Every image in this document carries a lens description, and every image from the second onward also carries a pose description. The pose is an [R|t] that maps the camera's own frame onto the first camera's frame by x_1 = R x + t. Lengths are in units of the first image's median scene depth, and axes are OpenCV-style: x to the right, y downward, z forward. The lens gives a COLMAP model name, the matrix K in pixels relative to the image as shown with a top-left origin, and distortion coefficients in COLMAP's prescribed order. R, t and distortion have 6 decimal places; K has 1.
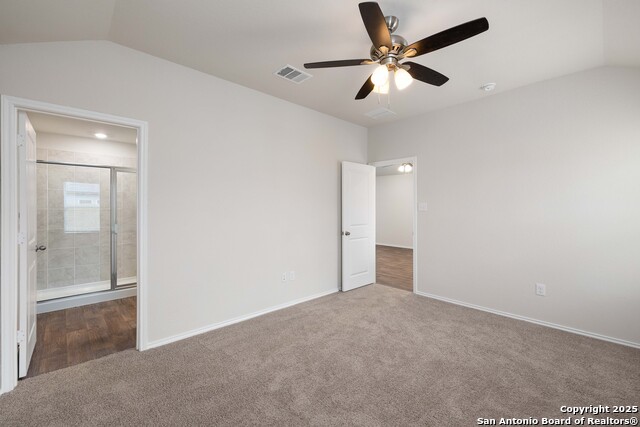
lens RADIAL K [[269.8, 0, 320.8], [0, 269.8, 209.7], [0, 0, 1]] dist [-0.000408, -0.000023]
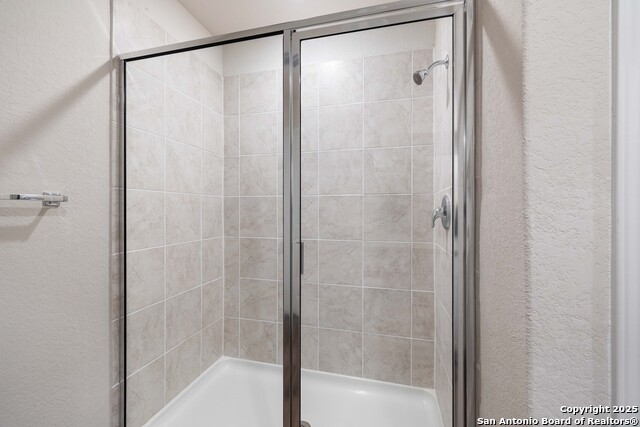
lens RADIAL K [[269.8, 0, 320.8], [0, 269.8, 209.7], [0, 0, 1]] dist [-0.000408, -0.000023]
pose [[0.528431, -0.003496, -0.848969, -0.494834], [-0.004833, 0.999963, -0.007127, 0.023675], [0.848963, 0.007869, 0.528394, 0.831163]]
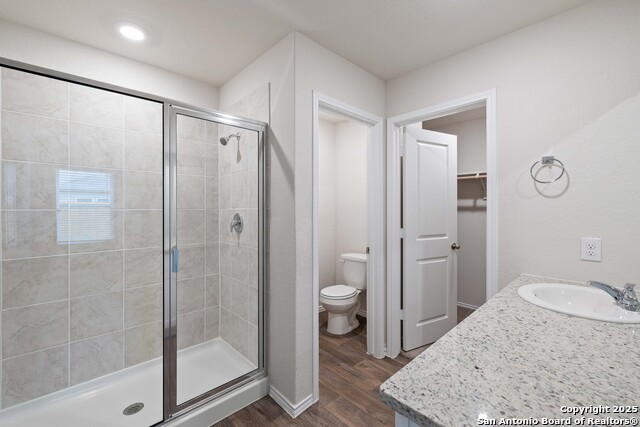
lens RADIAL K [[269.8, 0, 320.8], [0, 269.8, 209.7], [0, 0, 1]] dist [-0.000408, -0.000023]
pose [[0.999961, -0.001887, 0.008685, -0.521154], [0.001892, 0.999998, -0.000553, -0.001596], [-0.008684, 0.000569, 0.999962, 0.573926]]
